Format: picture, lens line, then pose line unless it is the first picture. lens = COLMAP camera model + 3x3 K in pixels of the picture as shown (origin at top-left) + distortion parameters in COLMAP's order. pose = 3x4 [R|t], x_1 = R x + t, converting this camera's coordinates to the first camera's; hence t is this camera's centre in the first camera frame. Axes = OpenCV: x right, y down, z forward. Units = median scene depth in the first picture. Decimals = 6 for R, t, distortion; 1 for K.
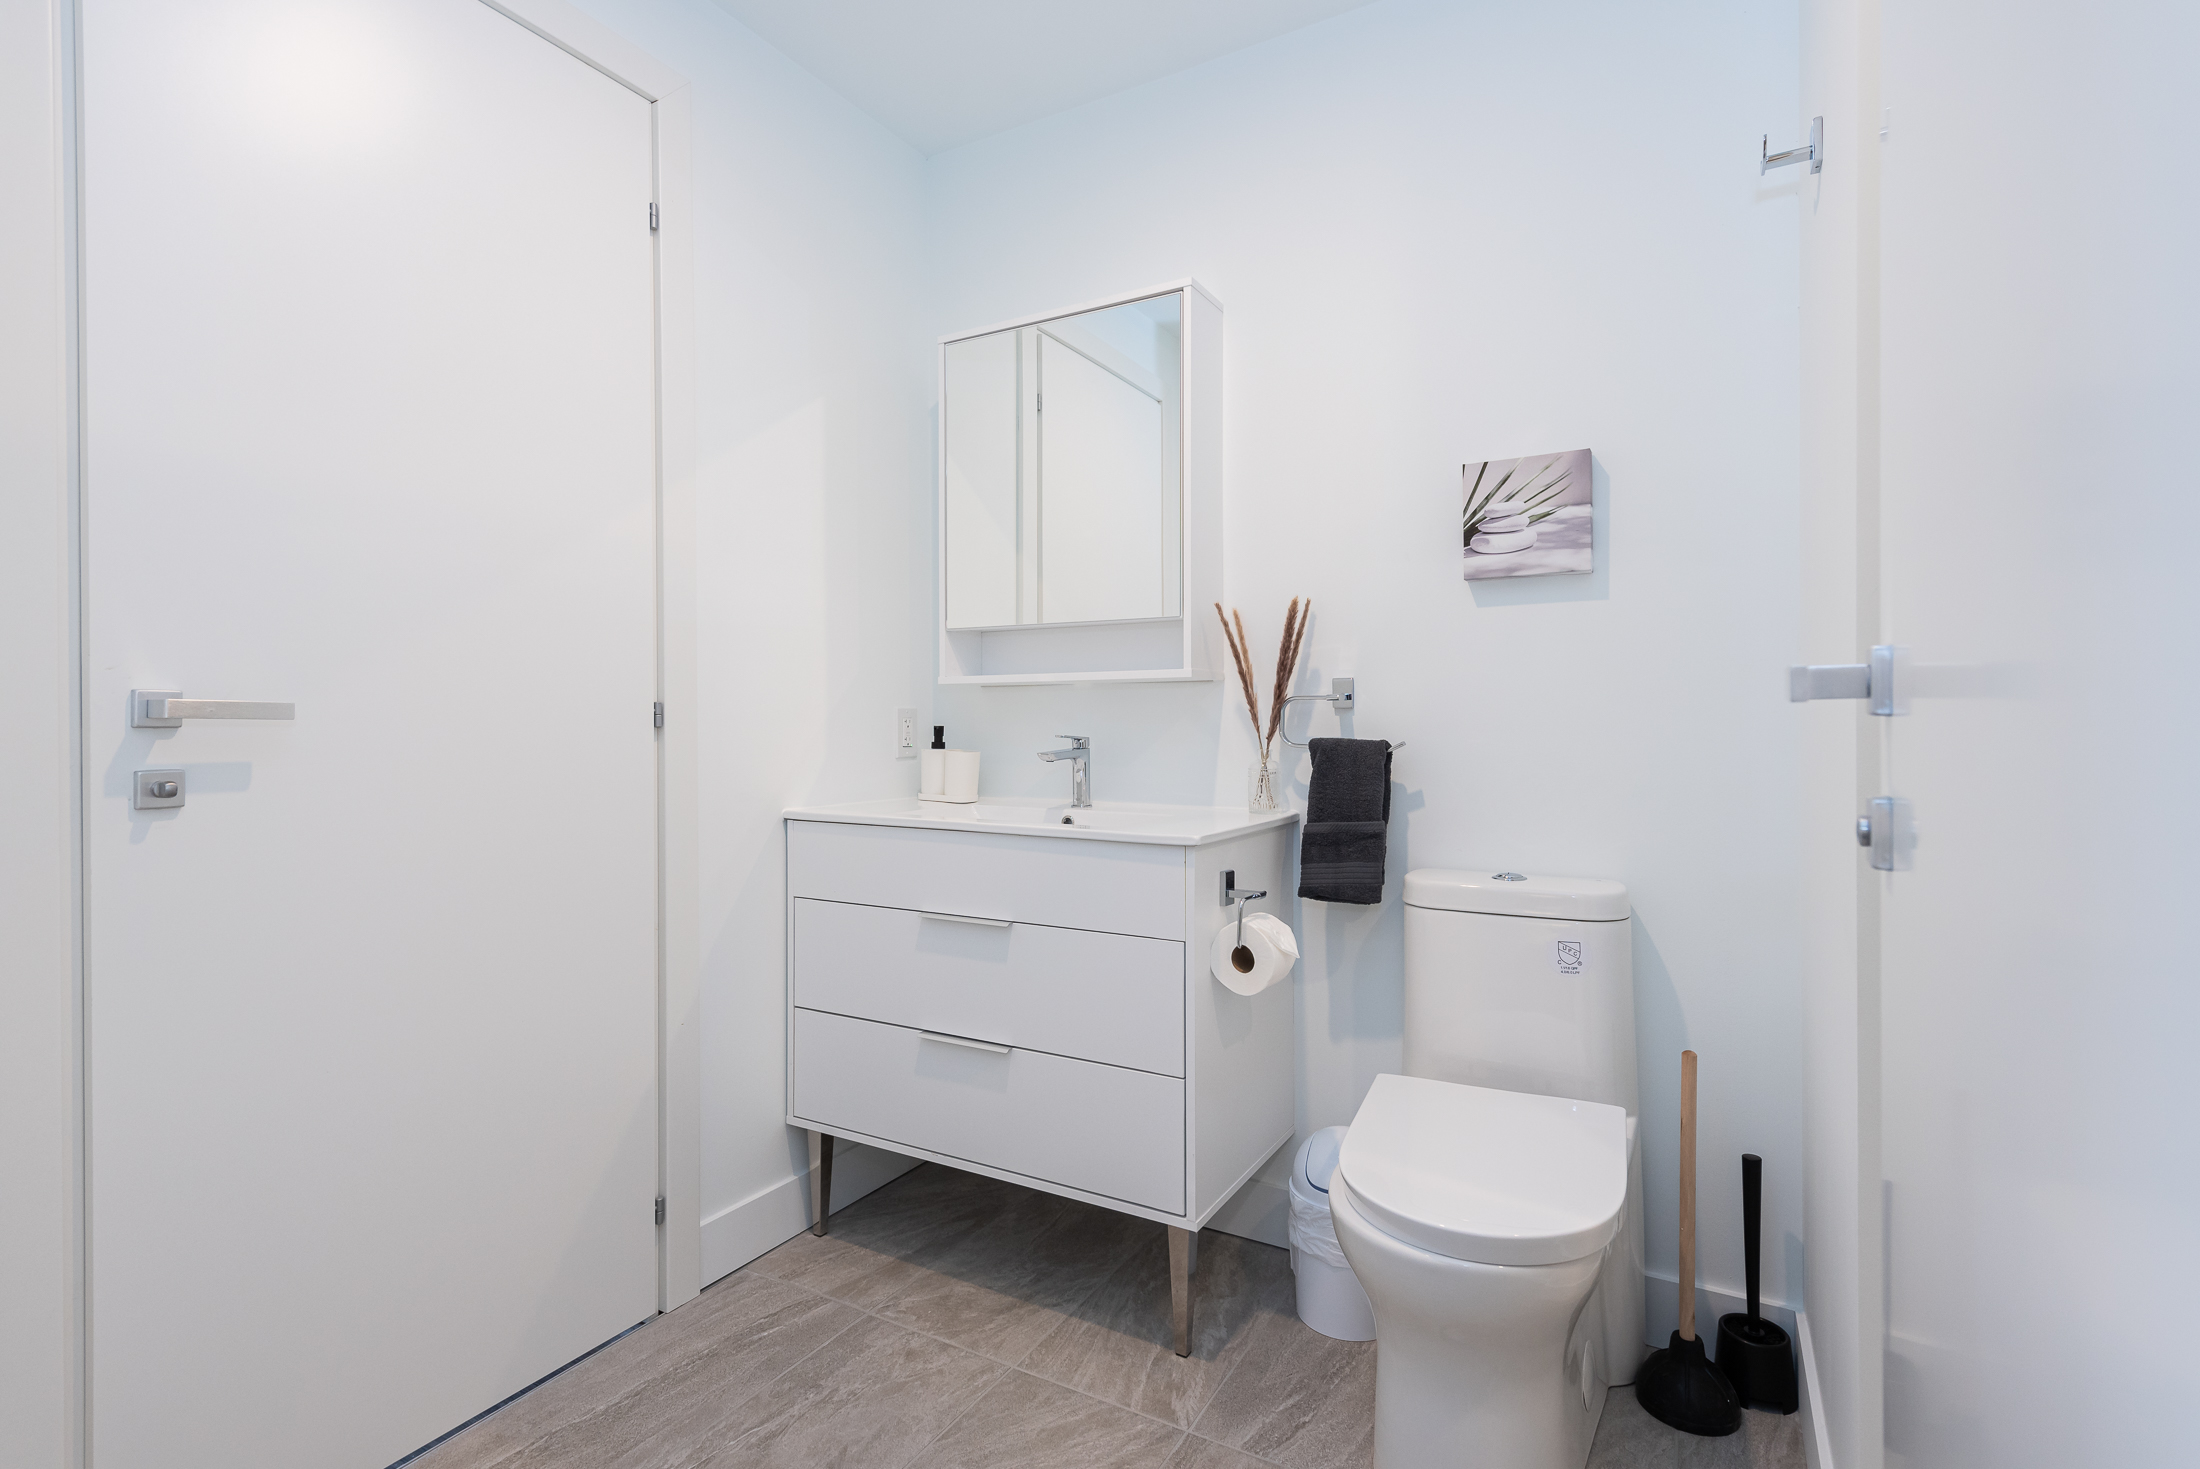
lens RADIAL K [[1052.1, 0, 1097.0], [0, 1052.1, 727.9], [0, 0, 1]] dist [0.004235, -0.000557]
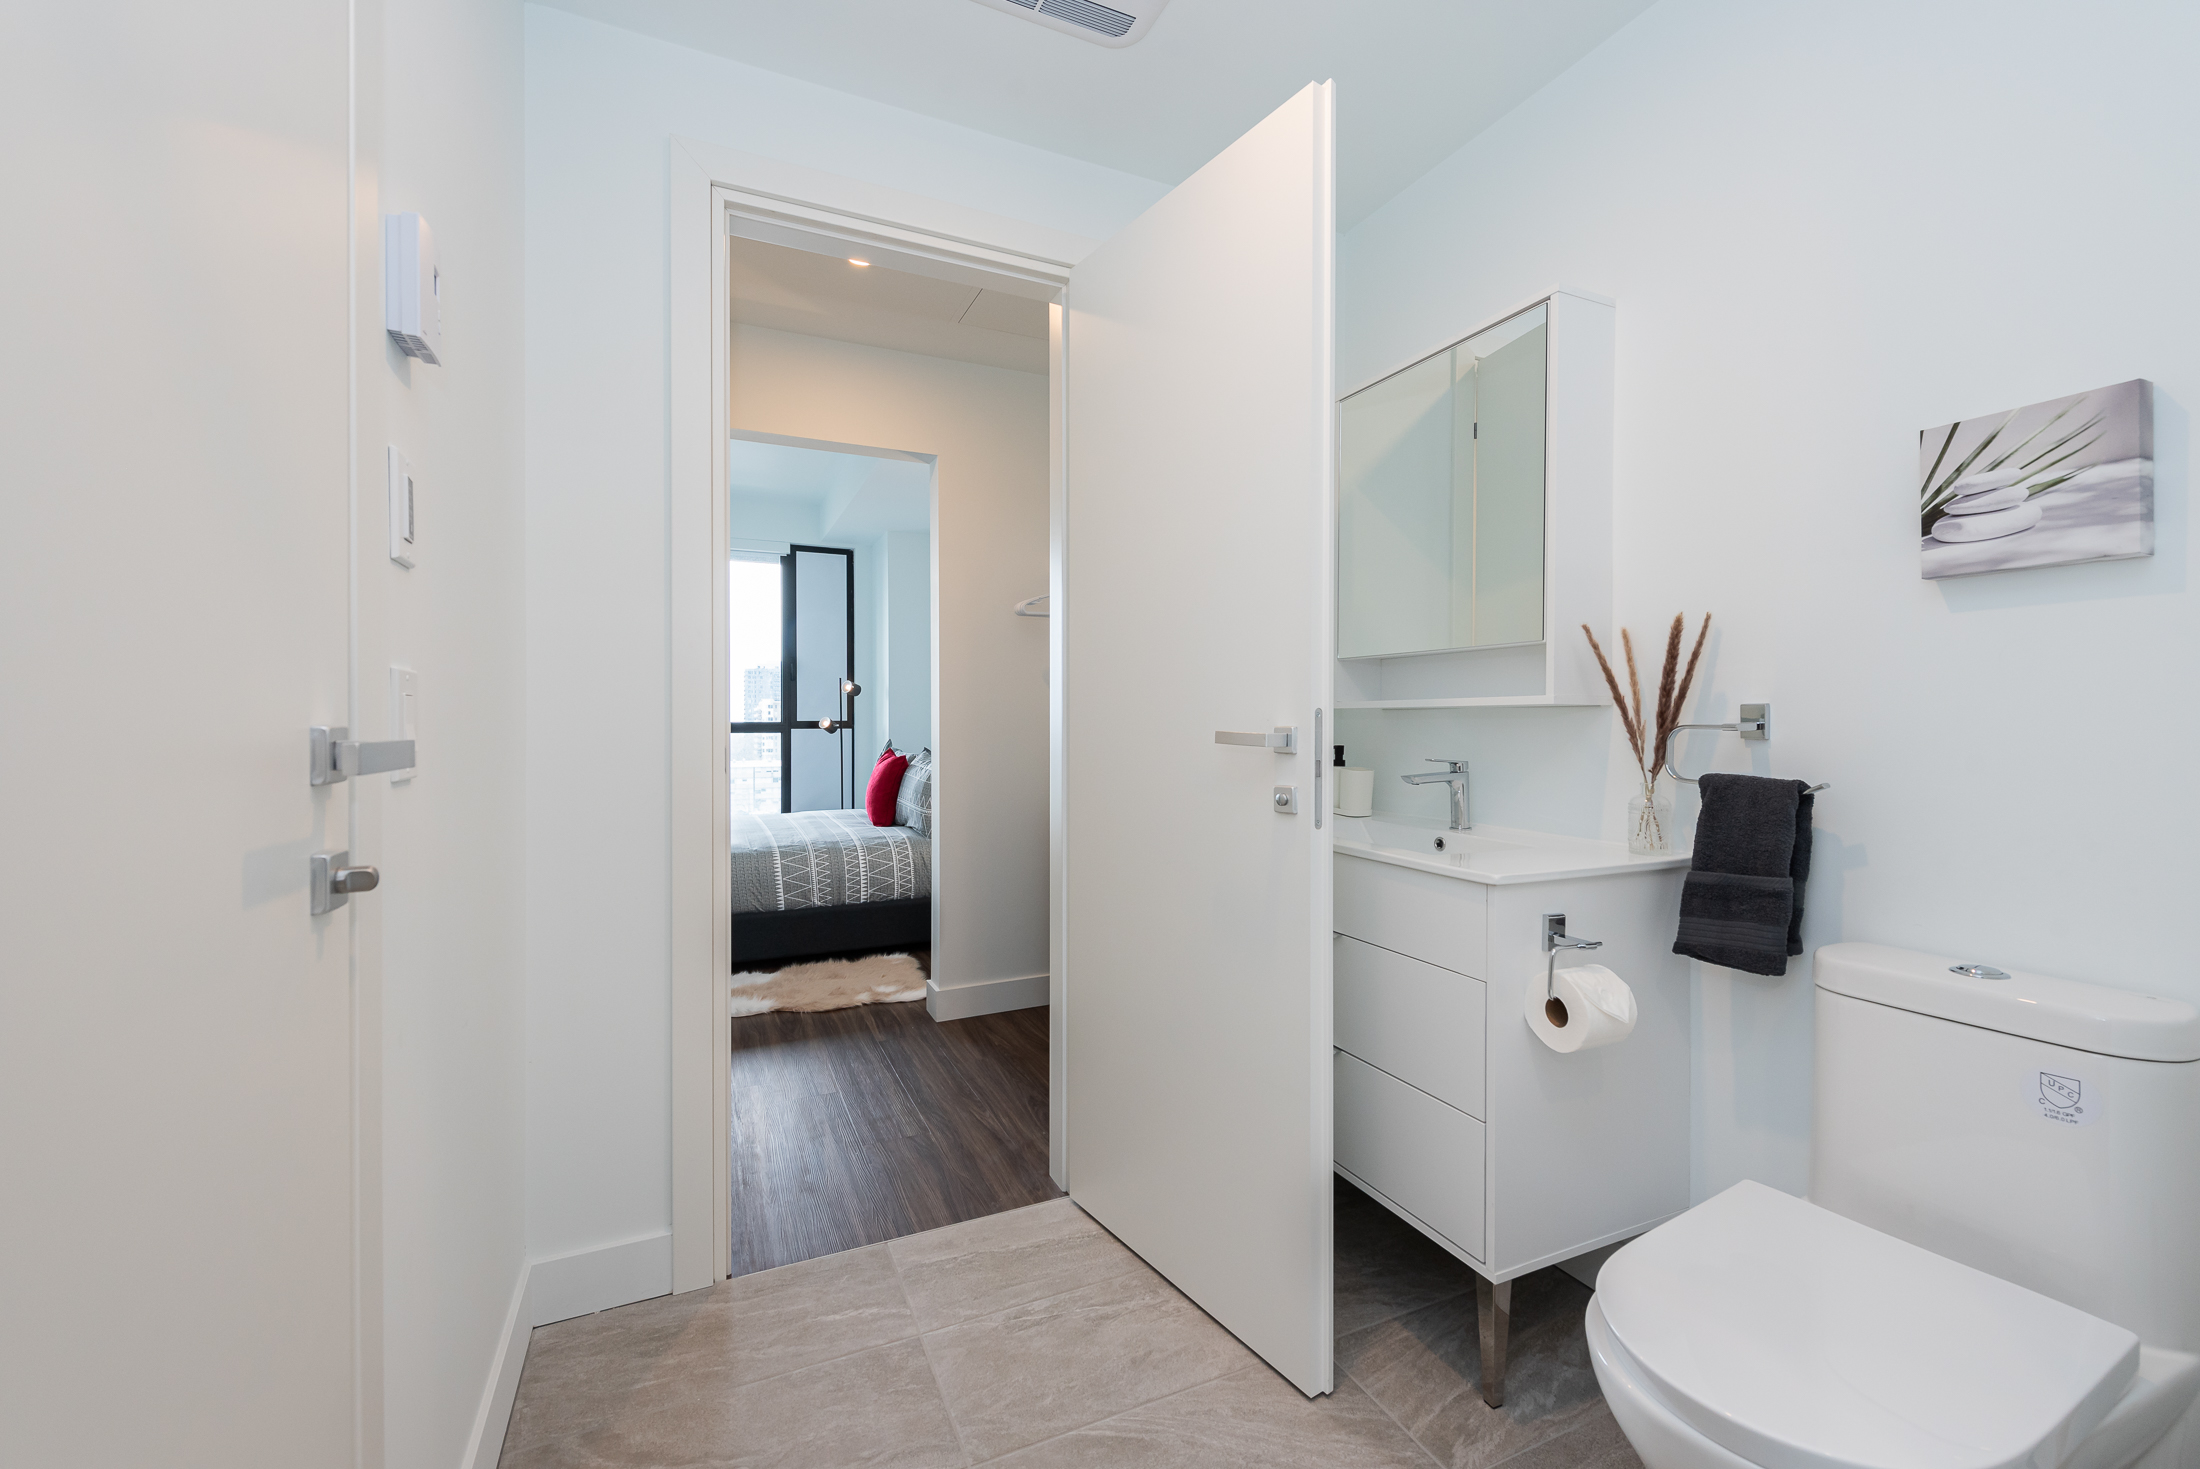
lens RADIAL K [[888.9, 0, 1085.2], [0, 888.9, 731.2], [0, 0, 1]] dist [-0.004180, -0.000917]
pose [[0.809233, 0.012773, -0.587349, 0.238050], [-0.010626, 0.999918, 0.007106, -0.027053], [0.587391, 0.000491, 0.809303, 0.111972]]
